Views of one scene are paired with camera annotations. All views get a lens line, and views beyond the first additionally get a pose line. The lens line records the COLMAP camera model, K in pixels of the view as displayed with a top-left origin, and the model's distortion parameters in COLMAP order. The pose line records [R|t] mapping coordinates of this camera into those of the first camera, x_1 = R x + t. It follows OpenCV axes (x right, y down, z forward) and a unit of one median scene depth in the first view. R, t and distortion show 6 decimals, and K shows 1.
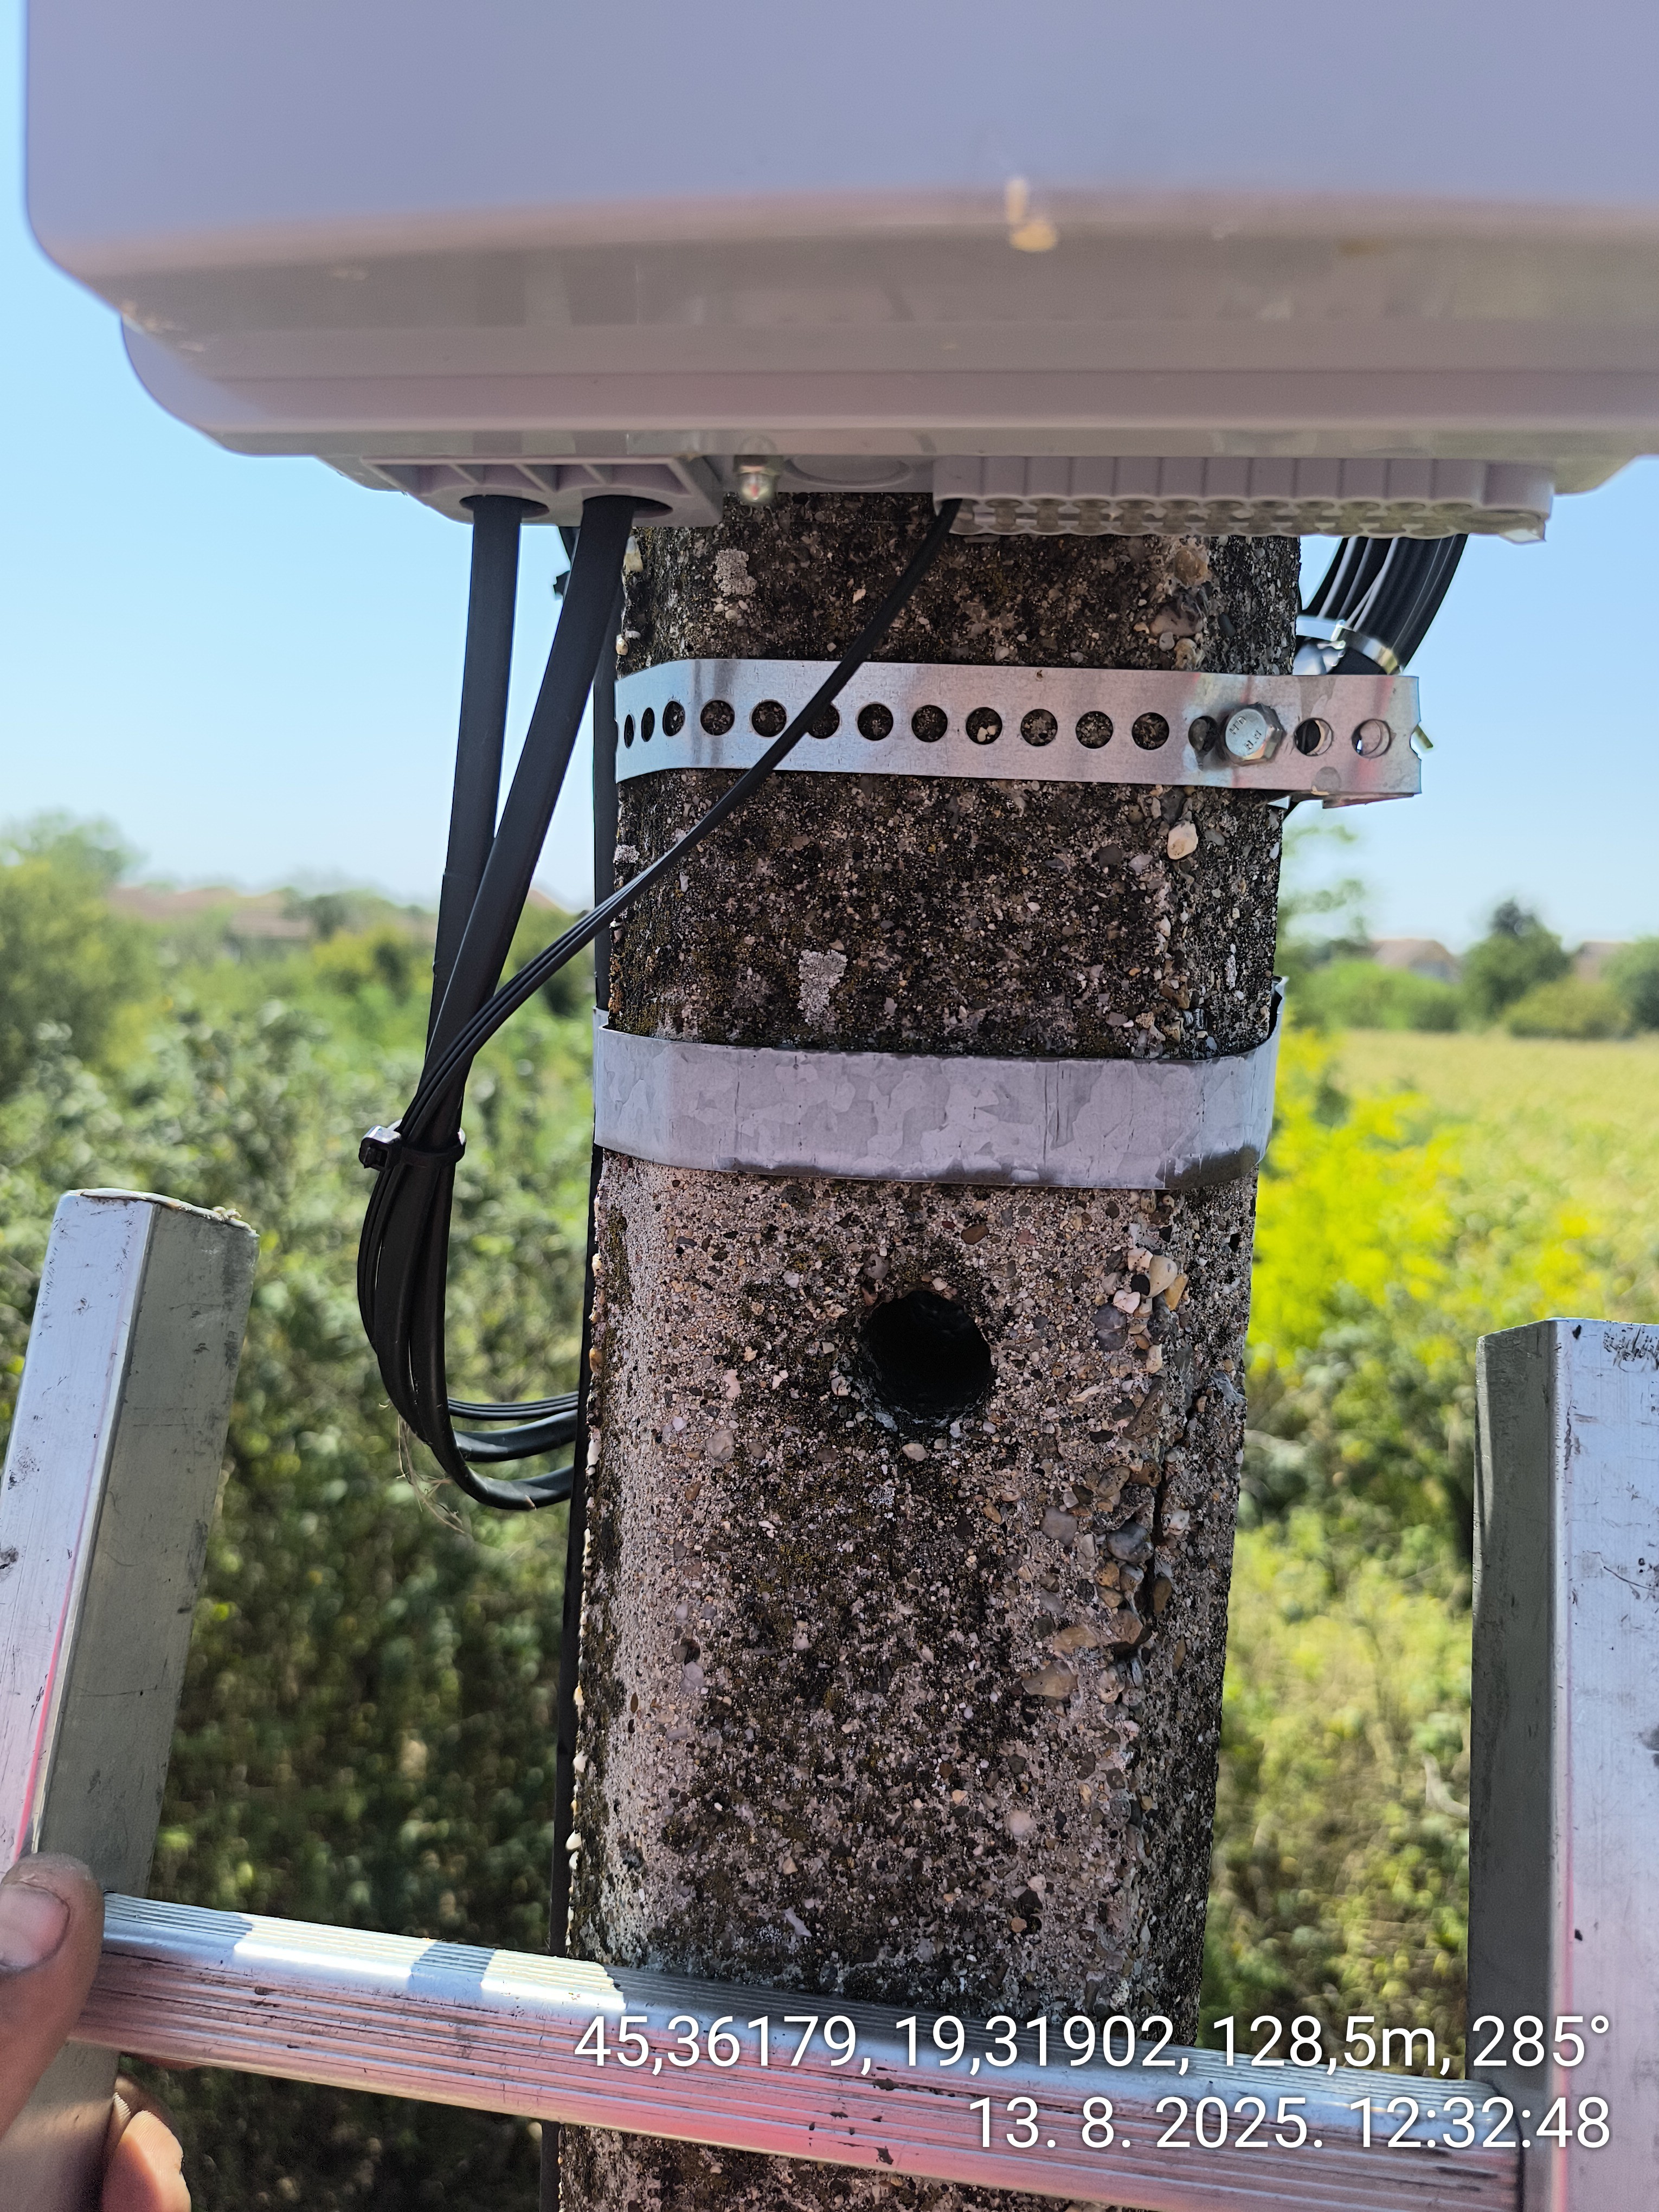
lens RADIAL K [[1554.0, 0, 815.4], [0, 1554.0, 1129.8], [0, 0, 1]] dist [-0.007133, -0.029603]
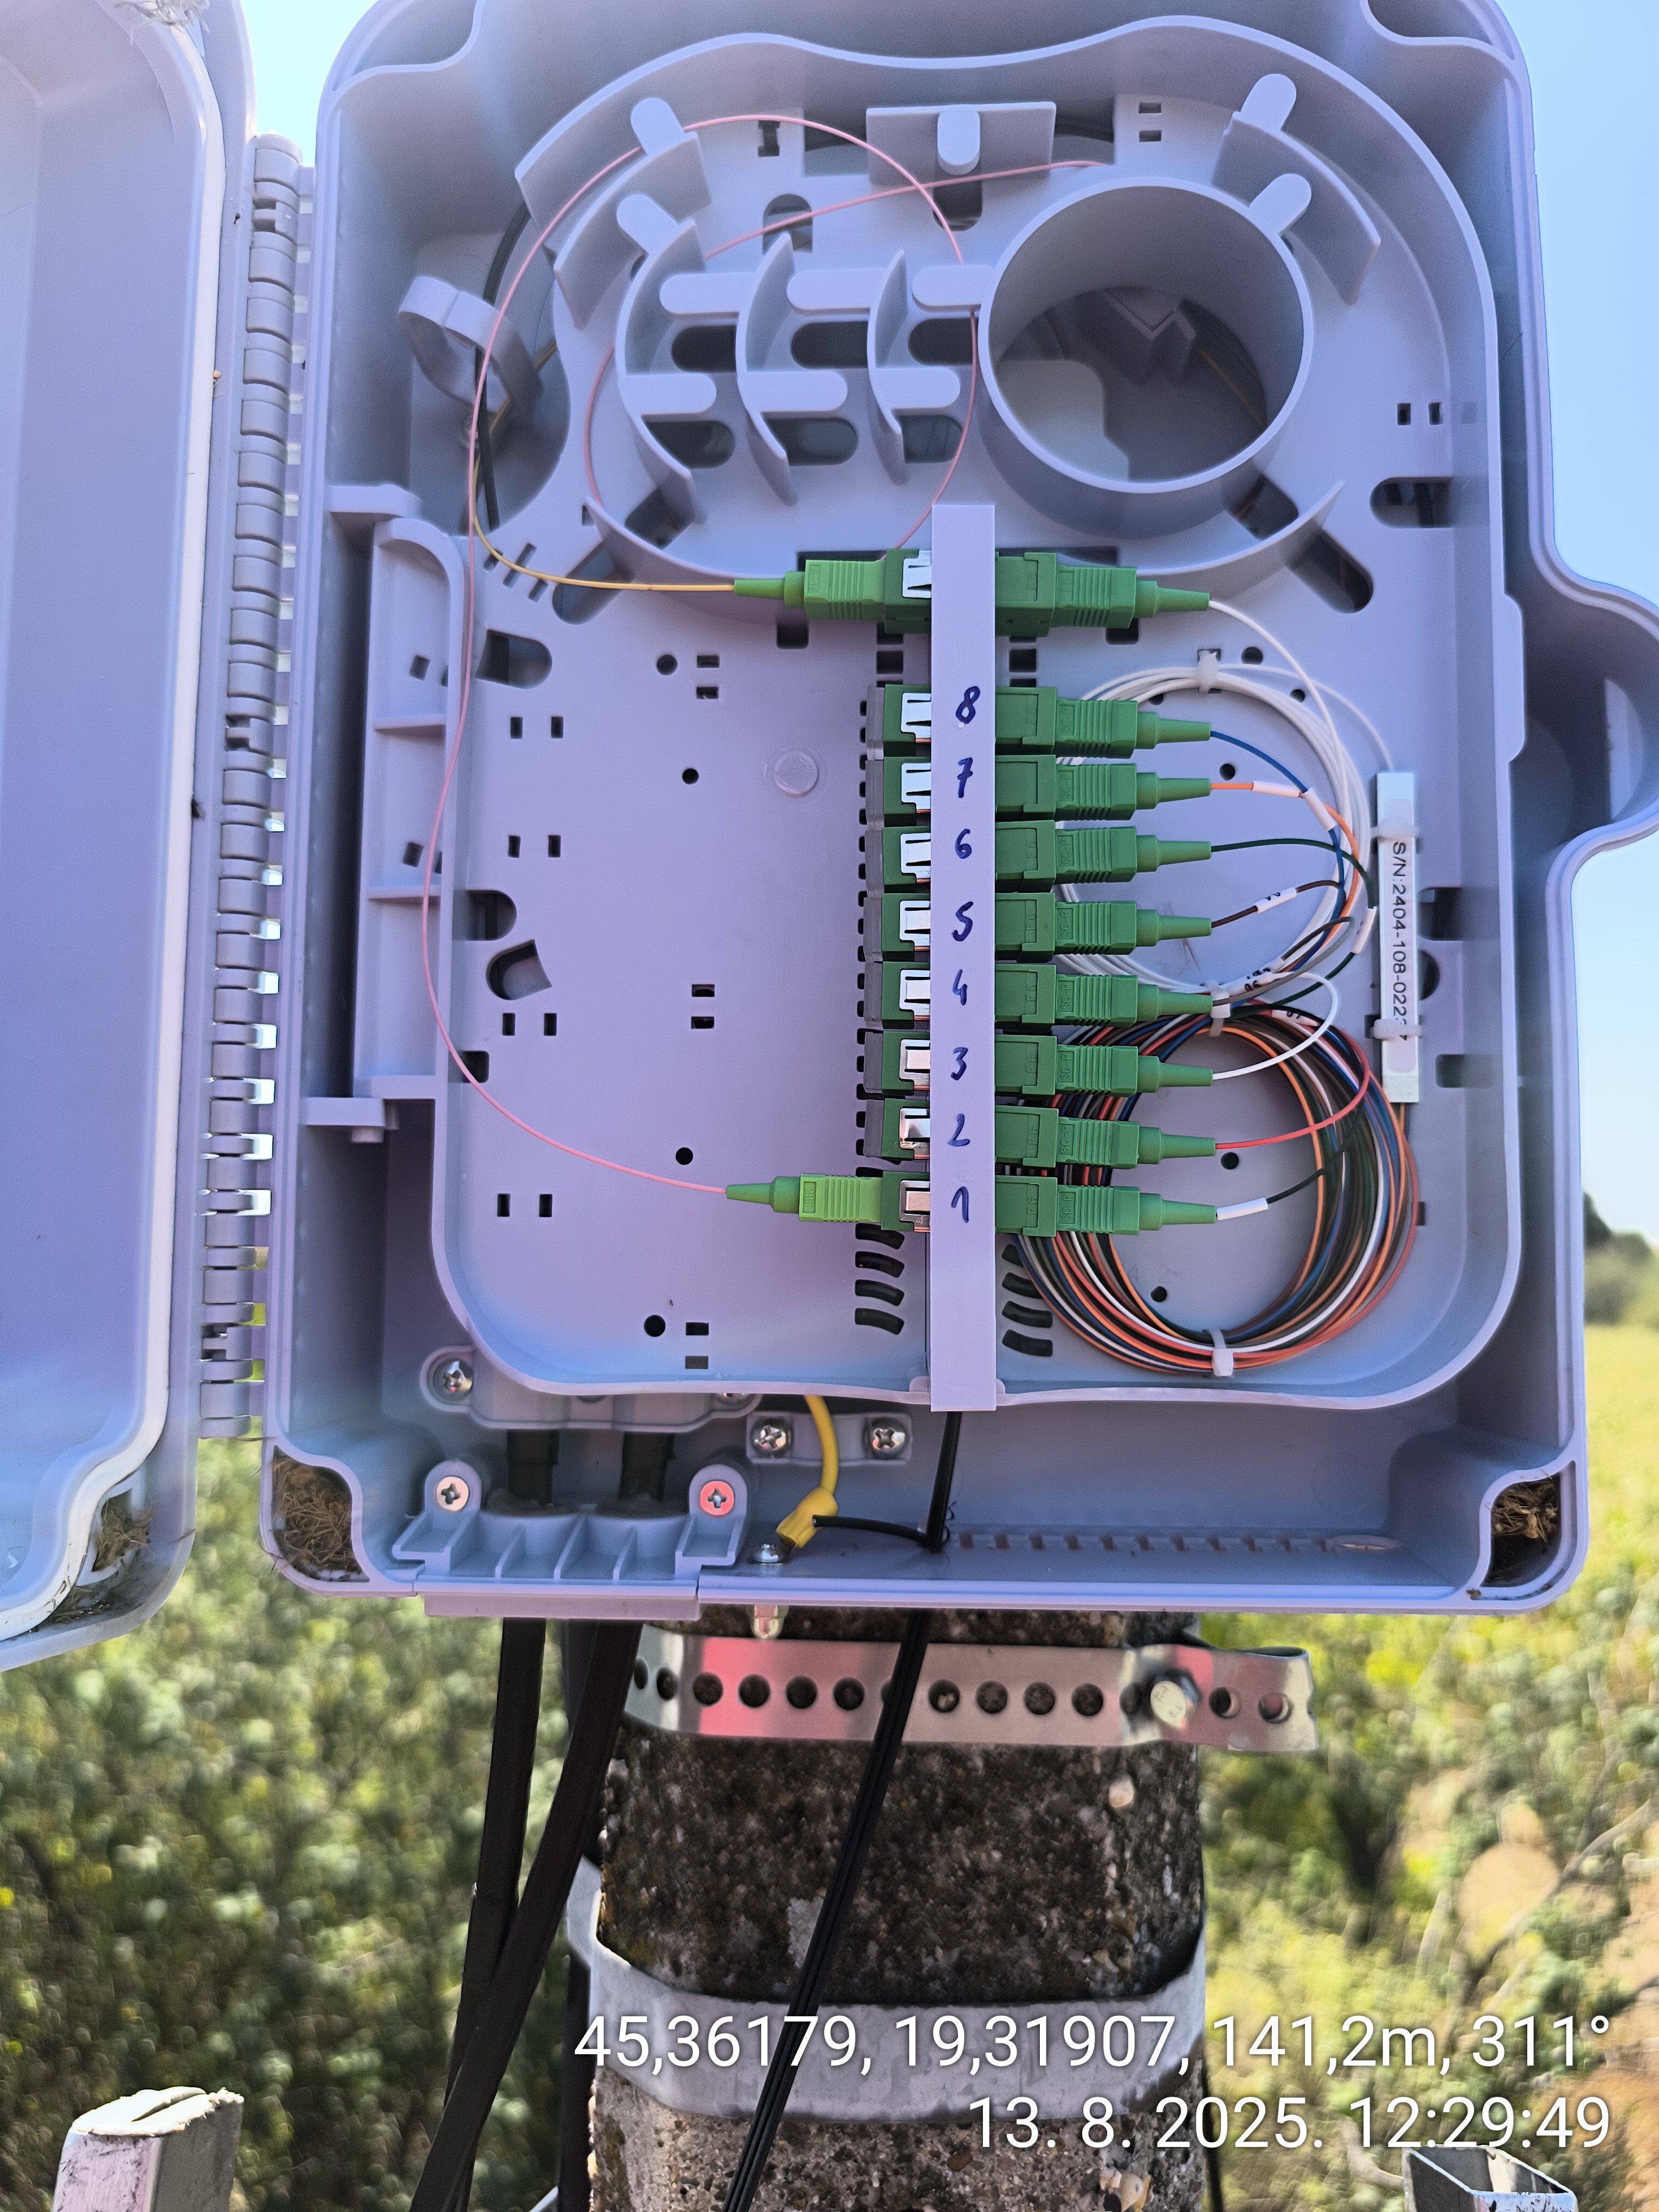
lens RADIAL K [[1554.0, 0, 828.4], [0, 1554.0, 1123.8], [0, 0, 1]] dist [-0.007133, -0.029603]
pose [[0.993703, -0.025514, 0.109100, -0.087775], [0.046972, 0.978892, -0.198909, -0.435787], [-0.101722, 0.202781, 0.973926, -0.185698]]
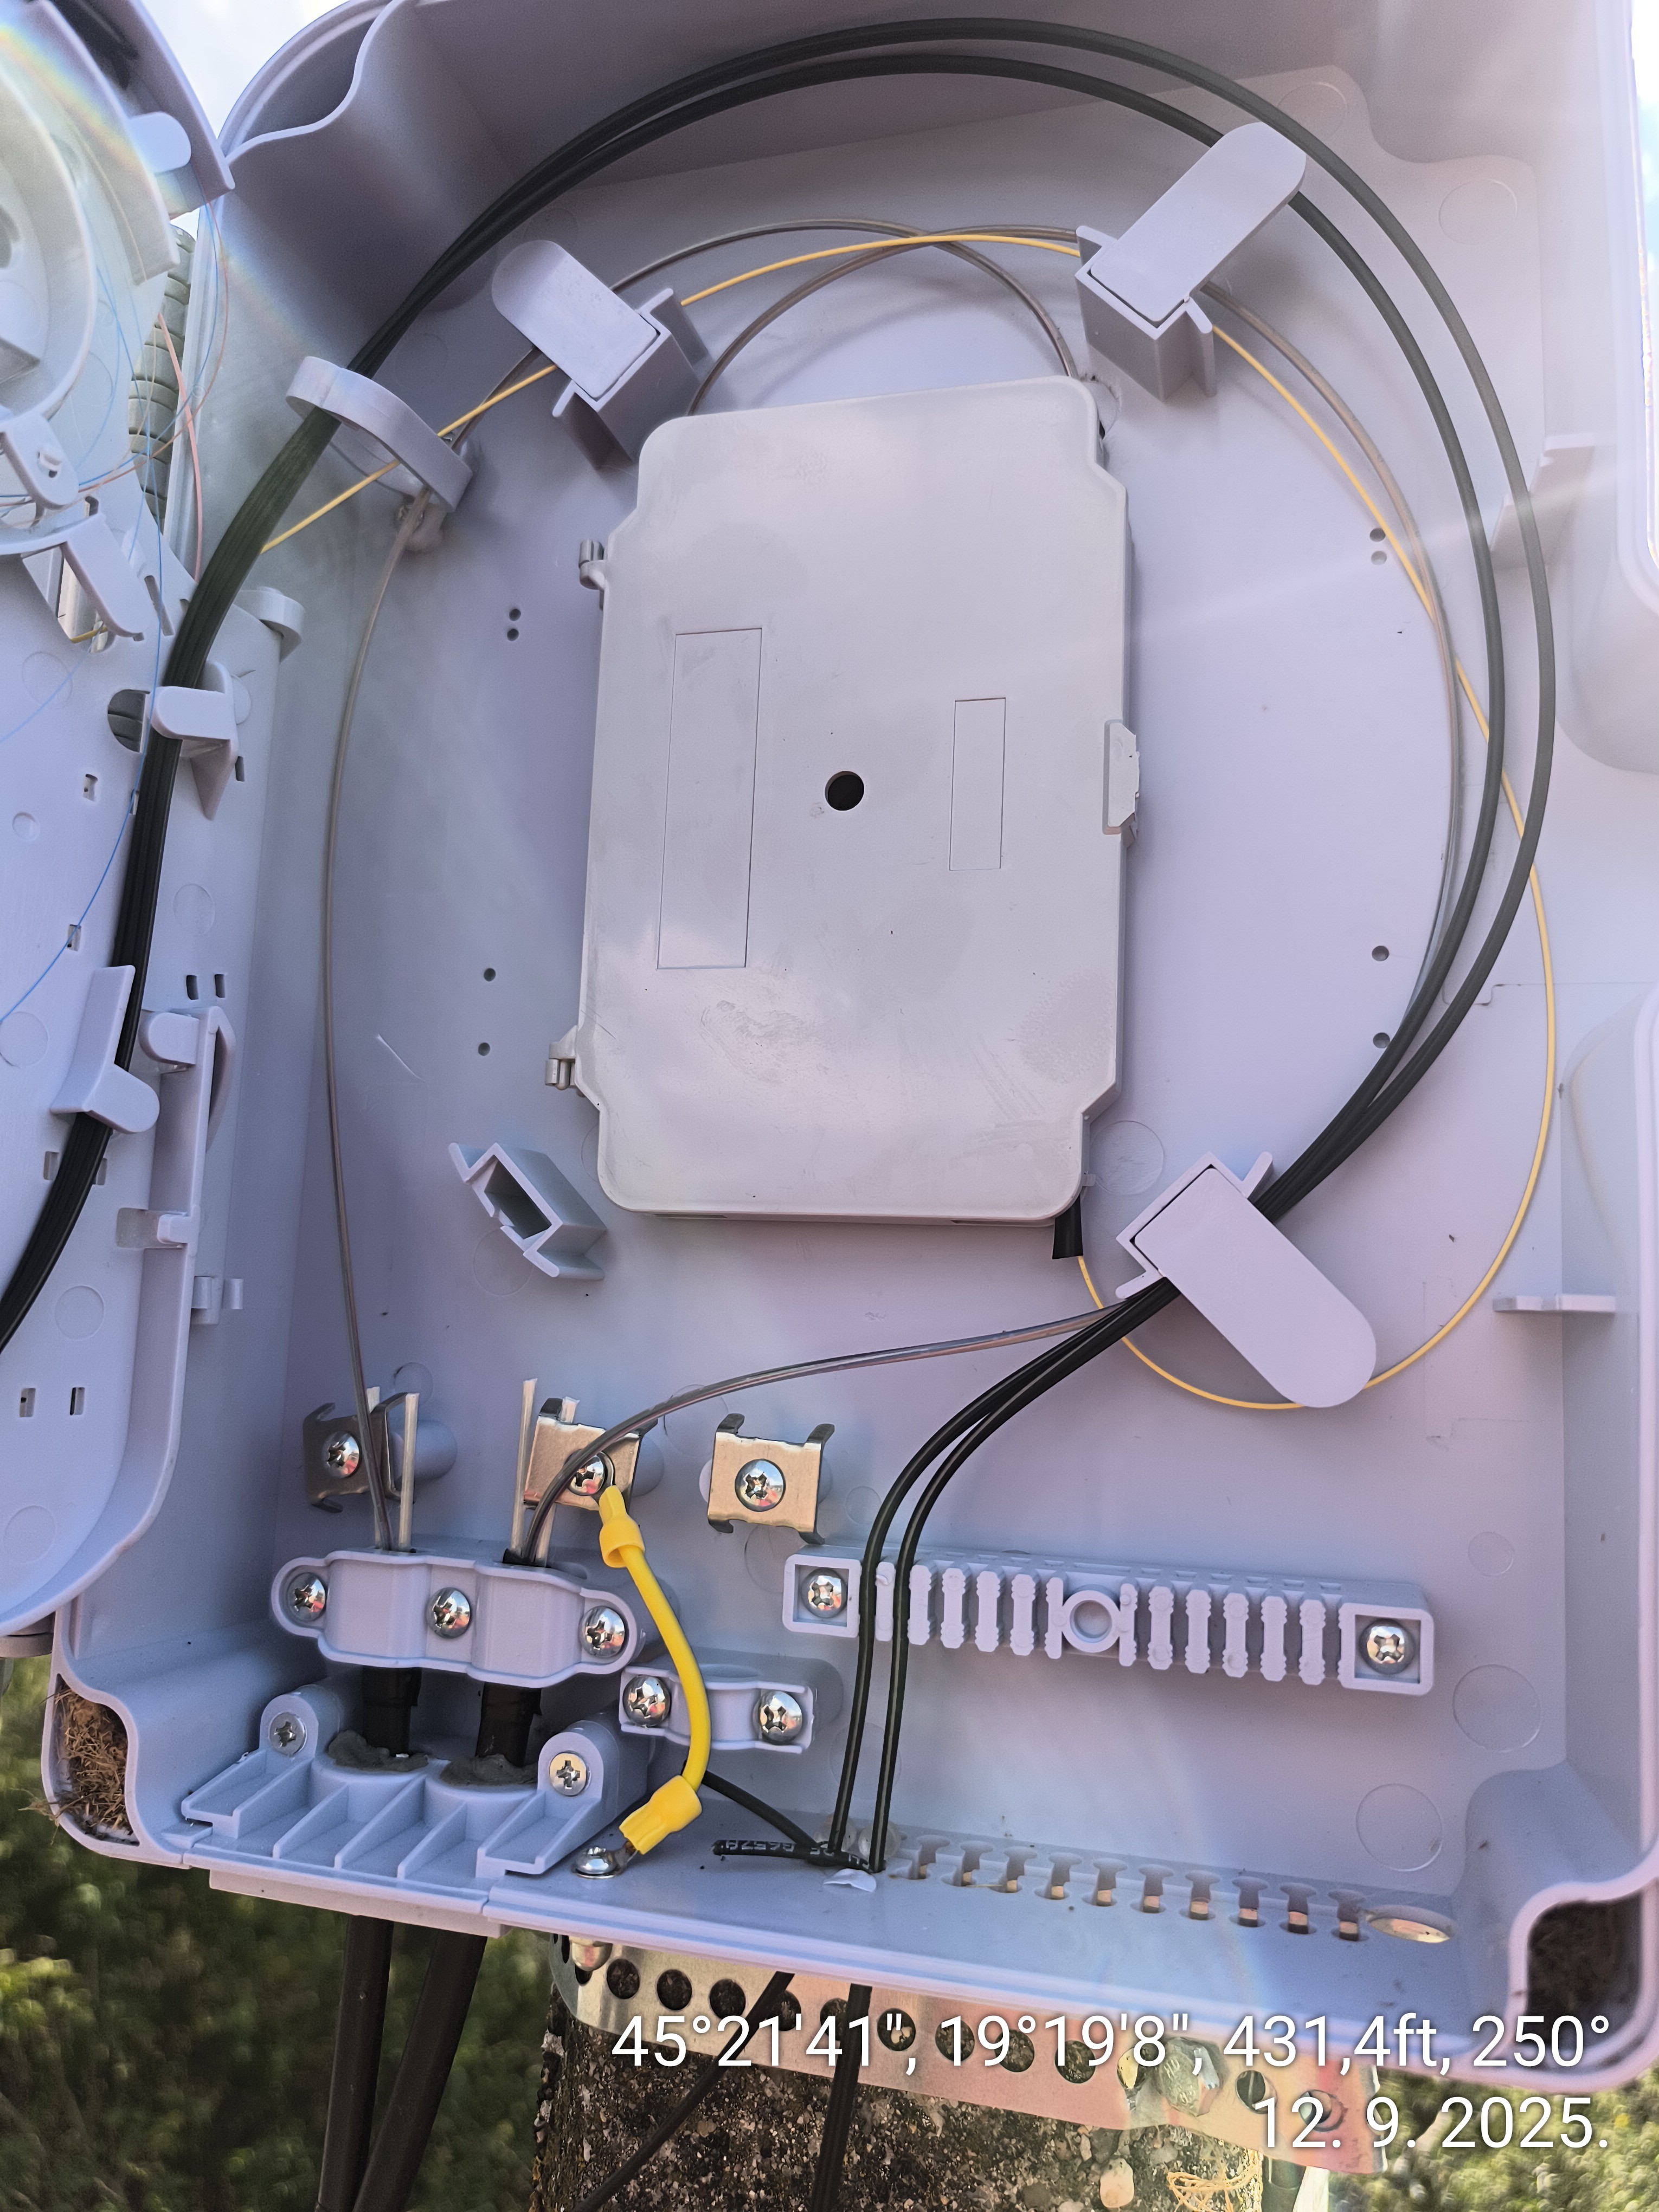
lens RADIAL K [[1554.0, 0, 862.6], [0, 1554.0, 1122.7], [0, 0, 1]] dist [-0.007133, -0.029603]
pose [[0.993063, -0.010395, -0.117122, 0.193884], [-0.019366, 0.968023, -0.250112, -0.531892], [0.115977, 0.250645, 0.961107, -0.010497]]
